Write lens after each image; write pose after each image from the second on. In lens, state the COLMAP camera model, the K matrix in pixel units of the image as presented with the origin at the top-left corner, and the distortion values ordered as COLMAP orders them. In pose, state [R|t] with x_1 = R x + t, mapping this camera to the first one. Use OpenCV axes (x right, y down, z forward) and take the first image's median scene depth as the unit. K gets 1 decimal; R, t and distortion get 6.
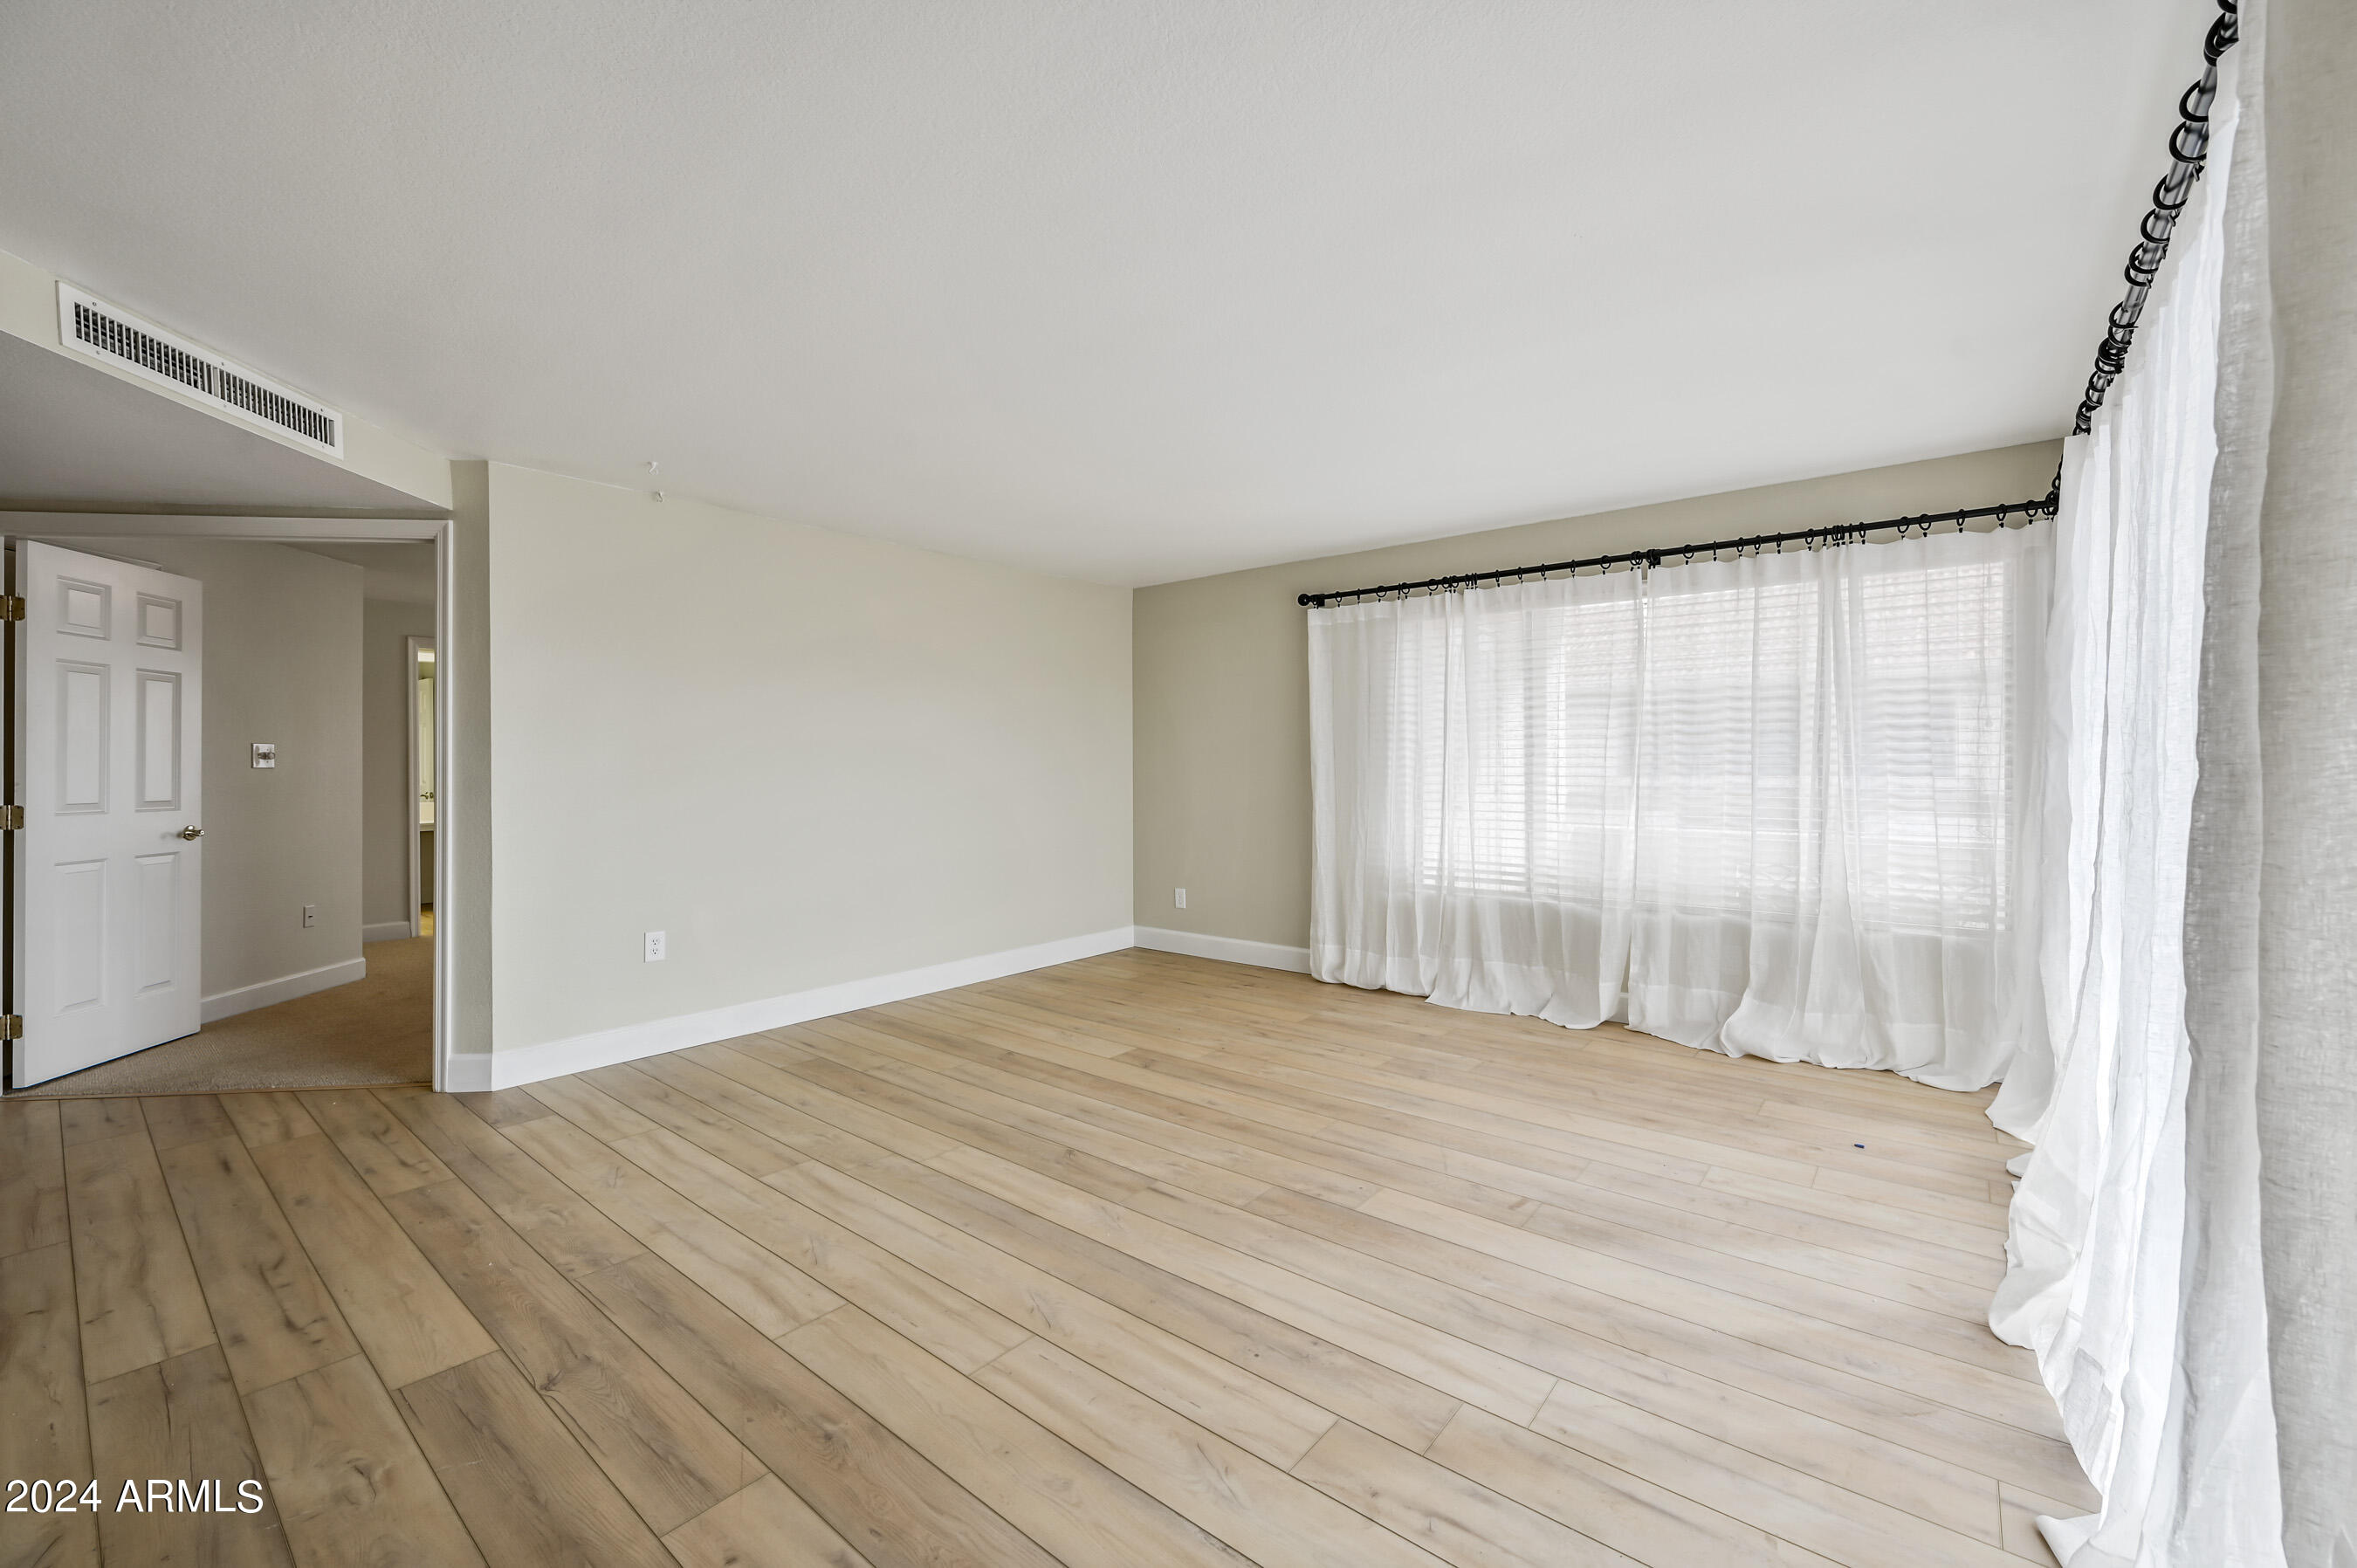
lens RADIAL K [[944.5, 0, 1181.8], [0, 944.5, 765.2], [0, 0, 1]] dist [-0.000478, 0.000073]
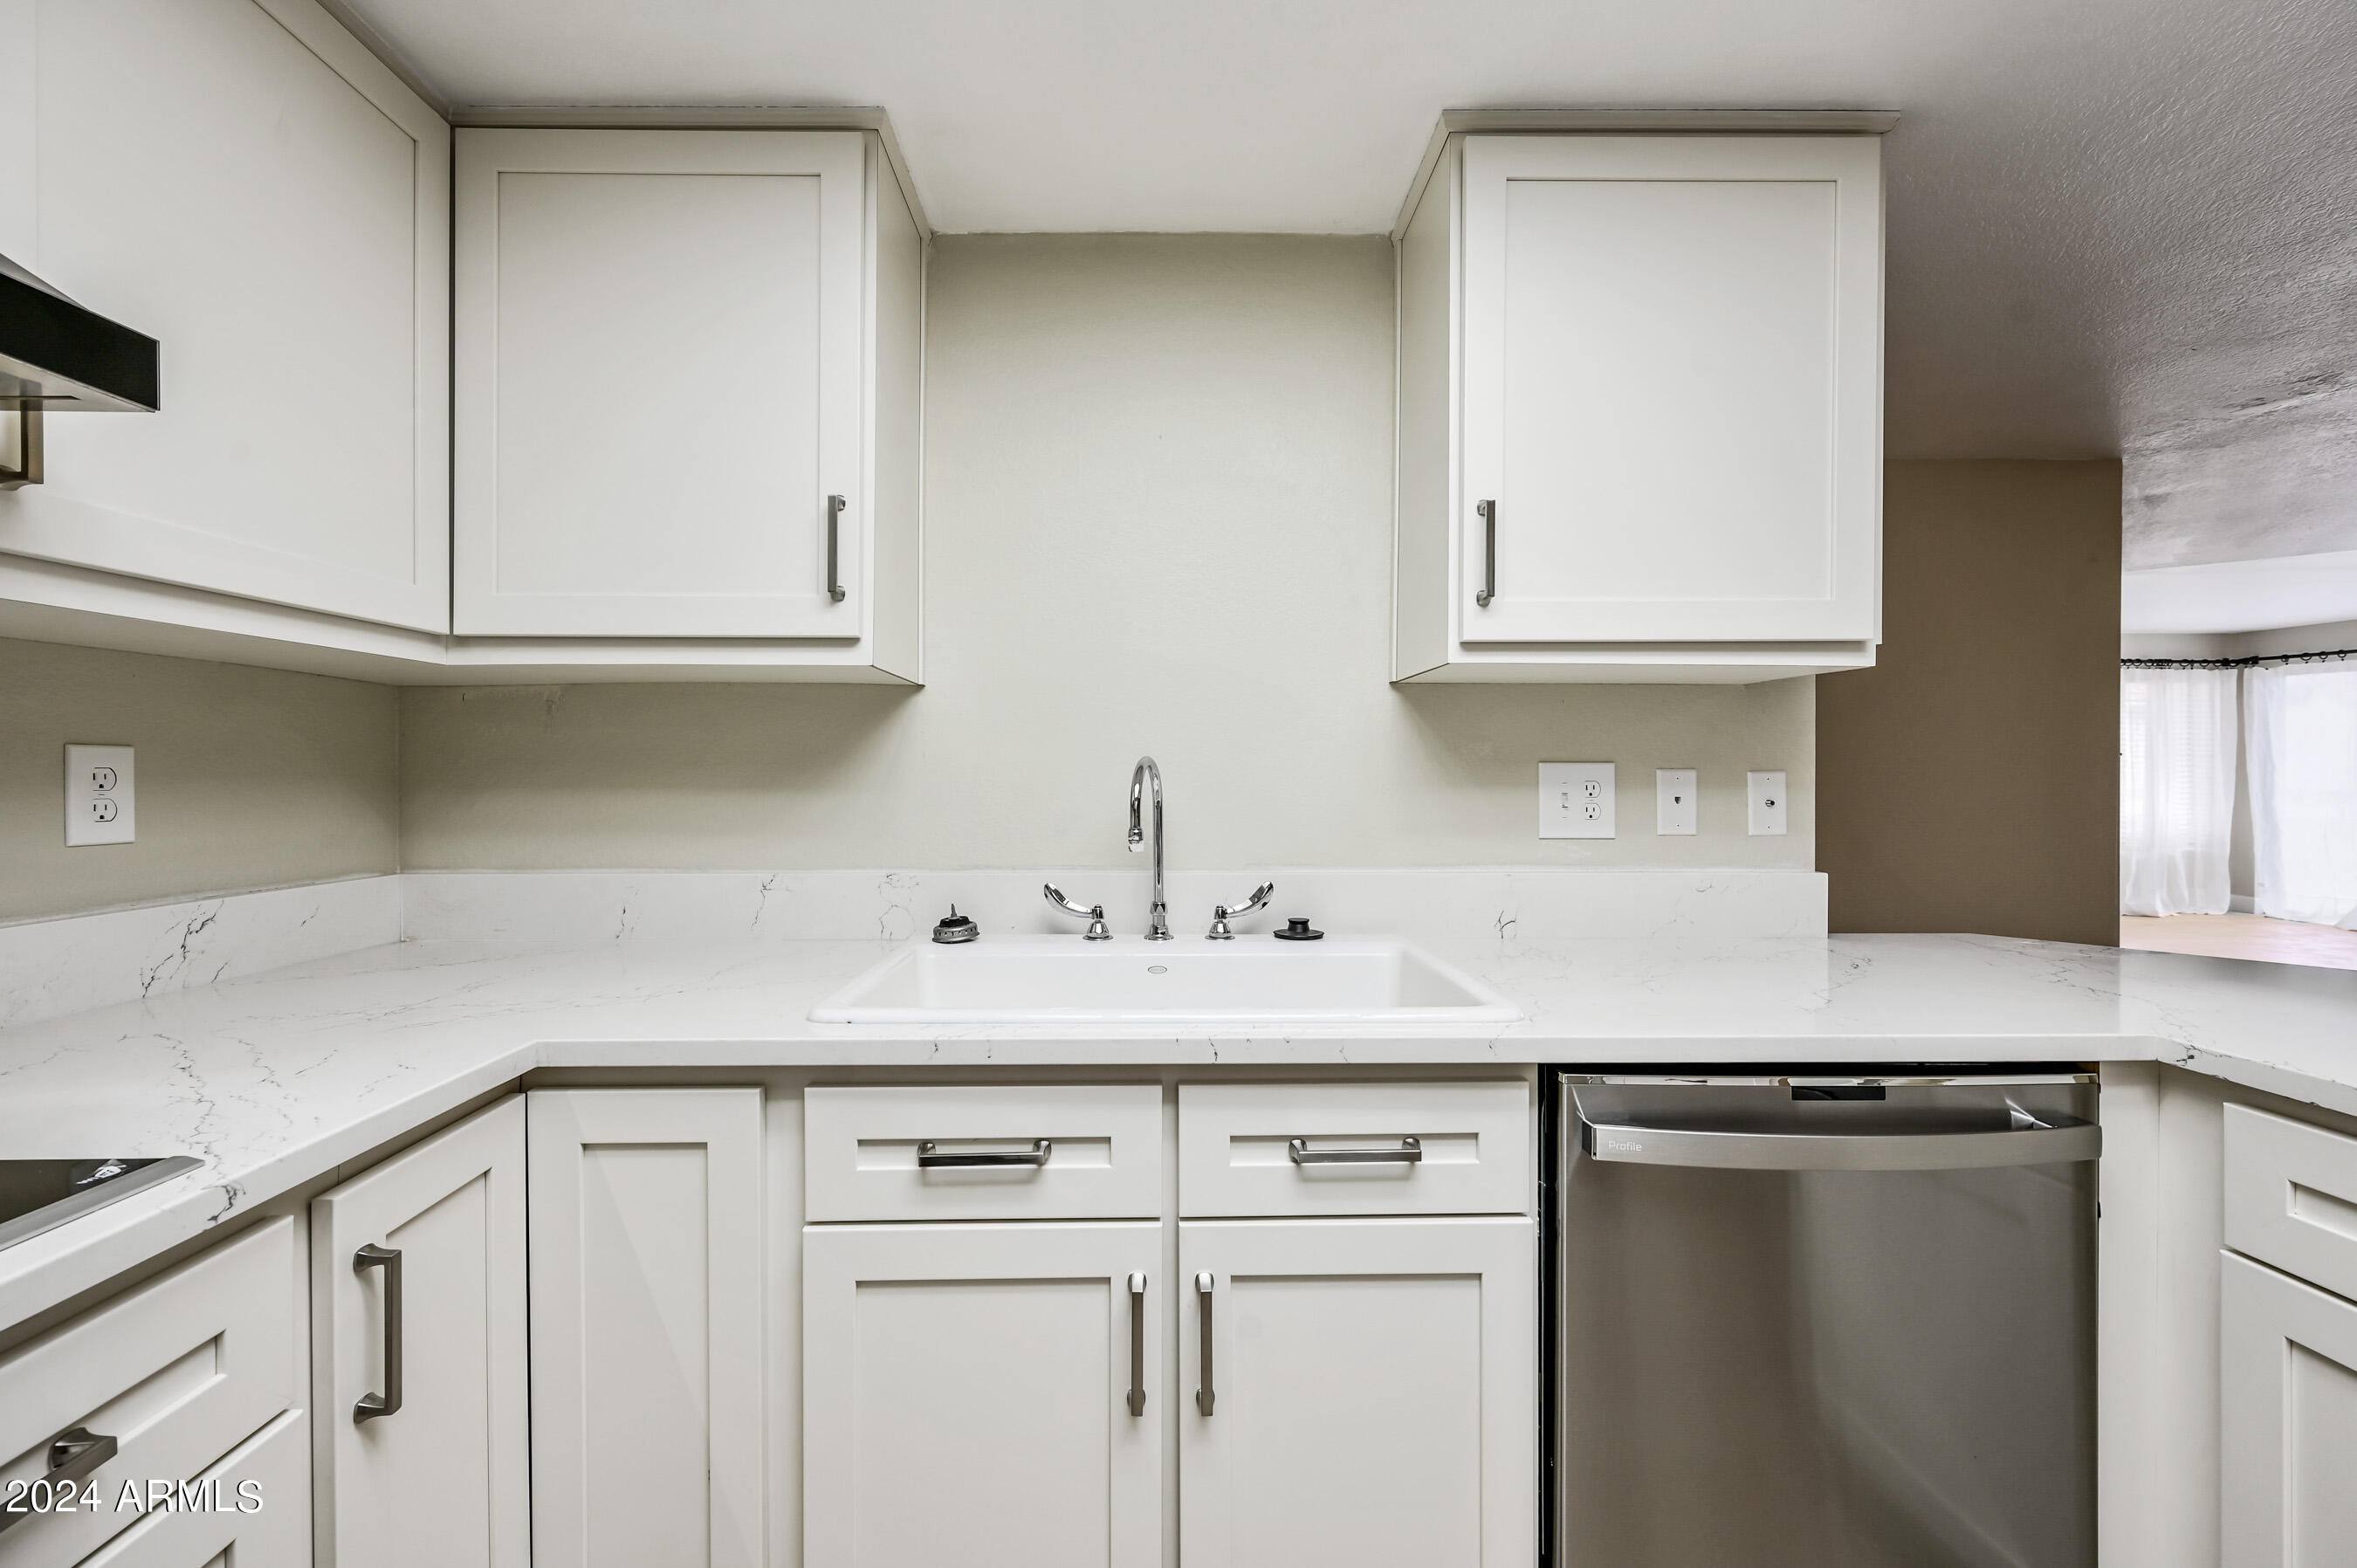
lens RADIAL K [[944.5, 0, 1178.1], [0, 944.5, 780.6], [0, 0, 1]] dist [-0.000478, 0.000073]
pose [[0.765263, -0.003853, 0.643706, -2.294174], [-0.003683, 0.999940, 0.010363, 0.002518], [-0.643707, -0.010302, 0.765202, 0.785407]]
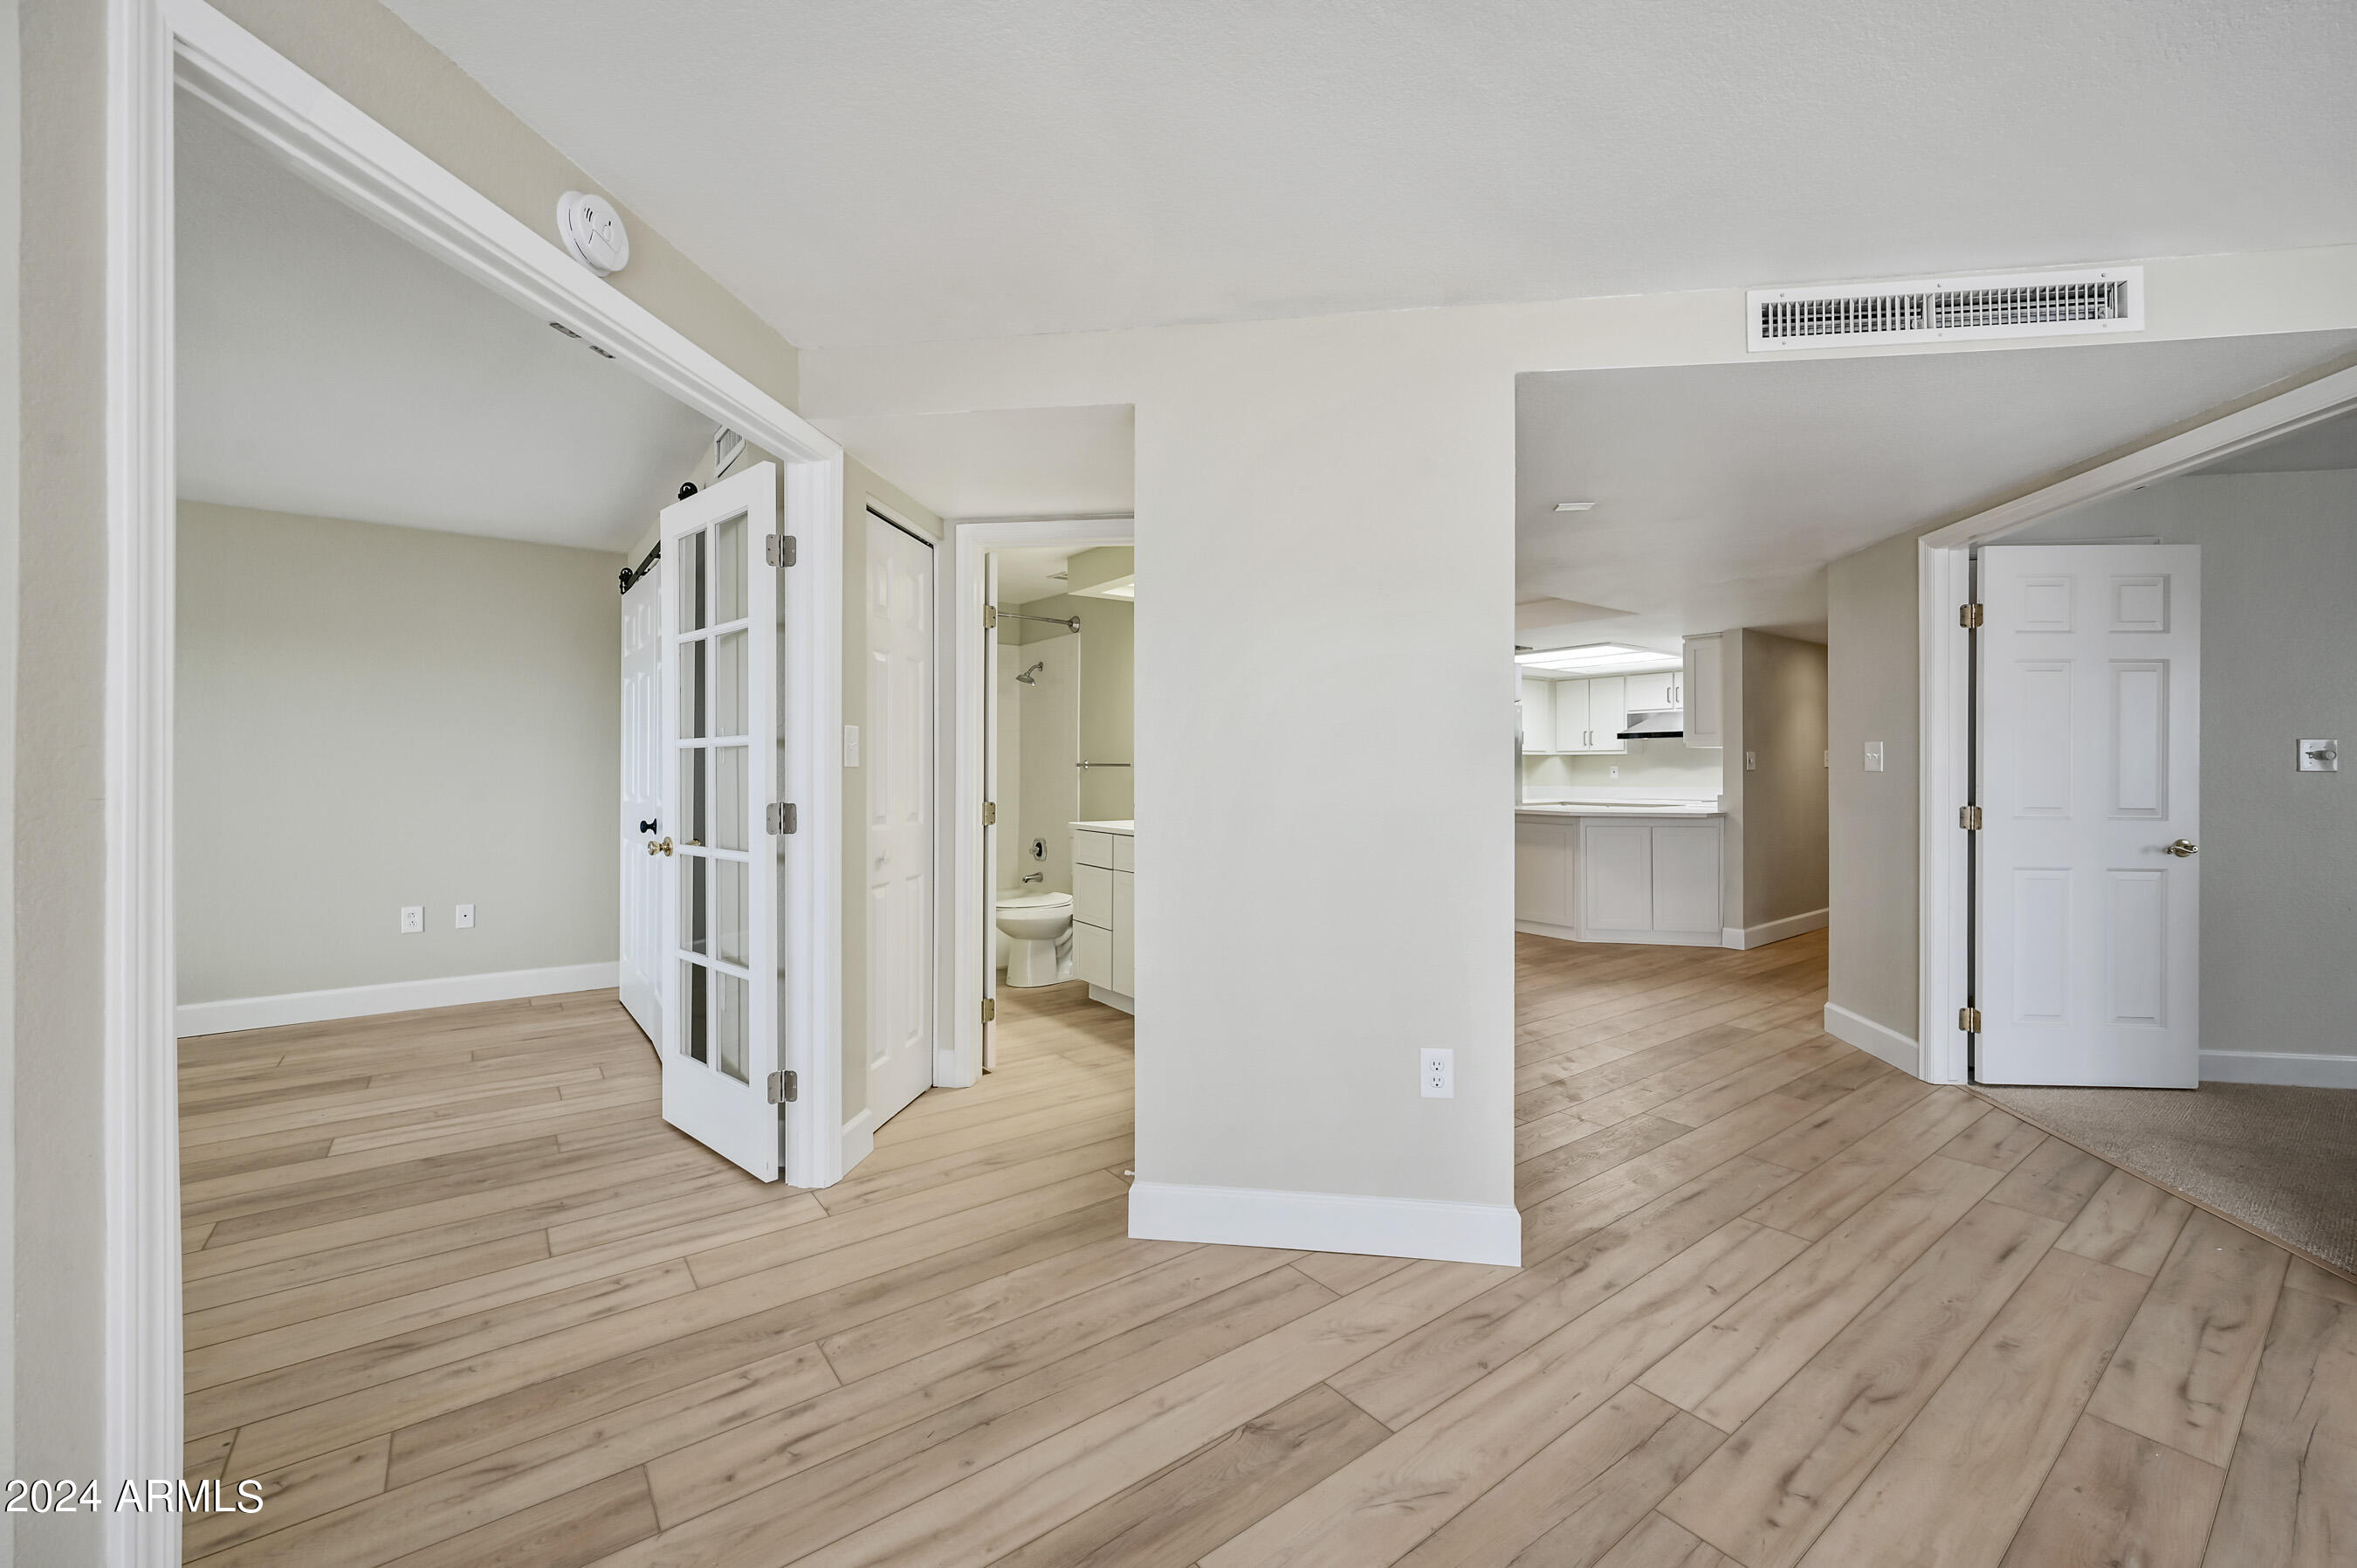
lens RADIAL K [[944.5, 0, 1199.5], [0, 944.5, 776.5], [0, 0, 1]] dist [-0.000478, 0.000073]
pose [[-0.233347, 0.007063, -0.972368, -0.036132], [0.001901, 0.999975, 0.006807, 0.000303], [0.972392, -0.000260, -0.233355, 0.380087]]
